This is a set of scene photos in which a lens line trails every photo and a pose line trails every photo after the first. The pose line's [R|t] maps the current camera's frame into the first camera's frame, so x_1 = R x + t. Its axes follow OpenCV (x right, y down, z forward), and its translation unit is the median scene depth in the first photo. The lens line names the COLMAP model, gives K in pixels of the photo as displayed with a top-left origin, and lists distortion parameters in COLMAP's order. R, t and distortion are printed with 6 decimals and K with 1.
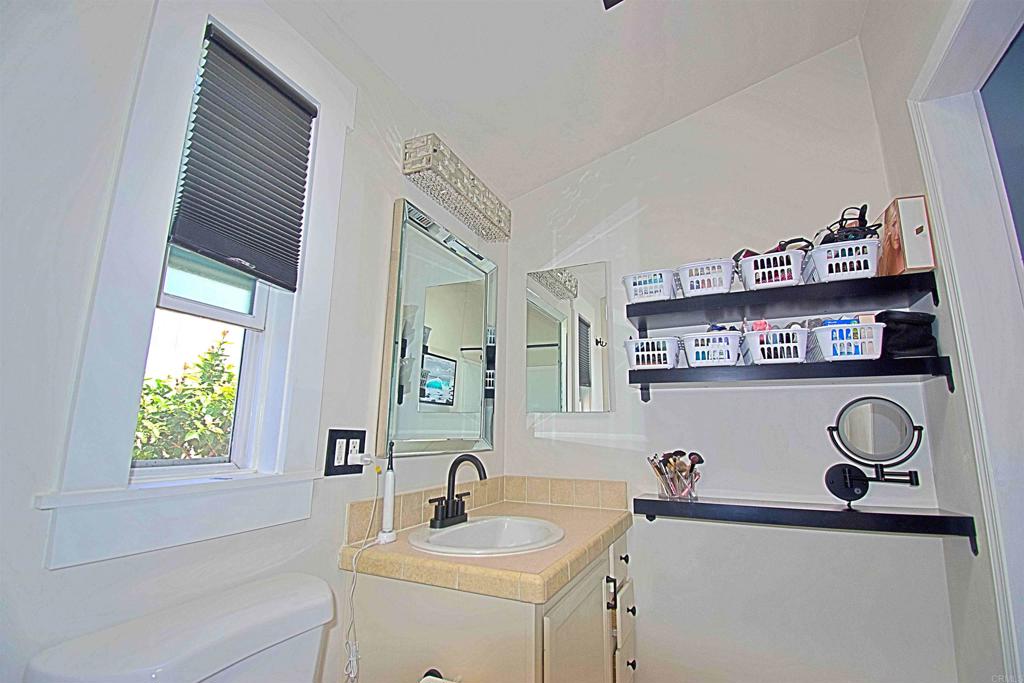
lens RADIAL K [[463.5, 0, 512.0], [0, 463.5, 341.5], [0, 0, 1]] dist [0.002883, -0.000417]
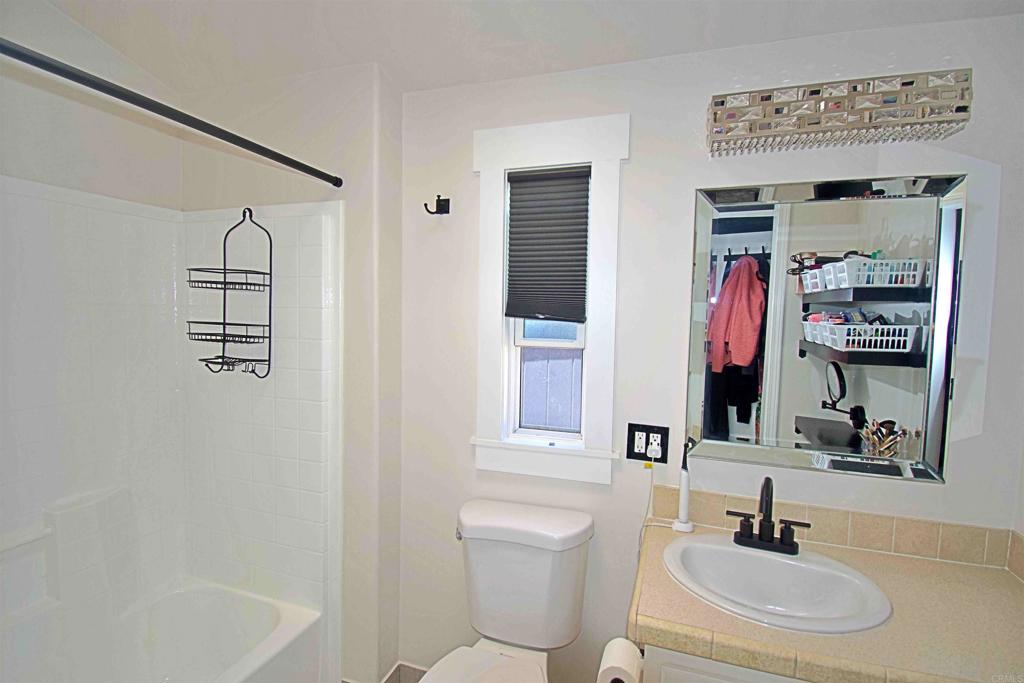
lens RADIAL K [[463.5, 0, 512.0], [0, 463.5, 341.5], [0, 0, 1]] dist [0.002883, -0.000417]
pose [[0.100554, 0.043718, -0.993971, 0.799506], [0.175444, 0.982600, 0.060966, -0.157778], [0.979341, -0.180517, 0.091134, 0.595767]]
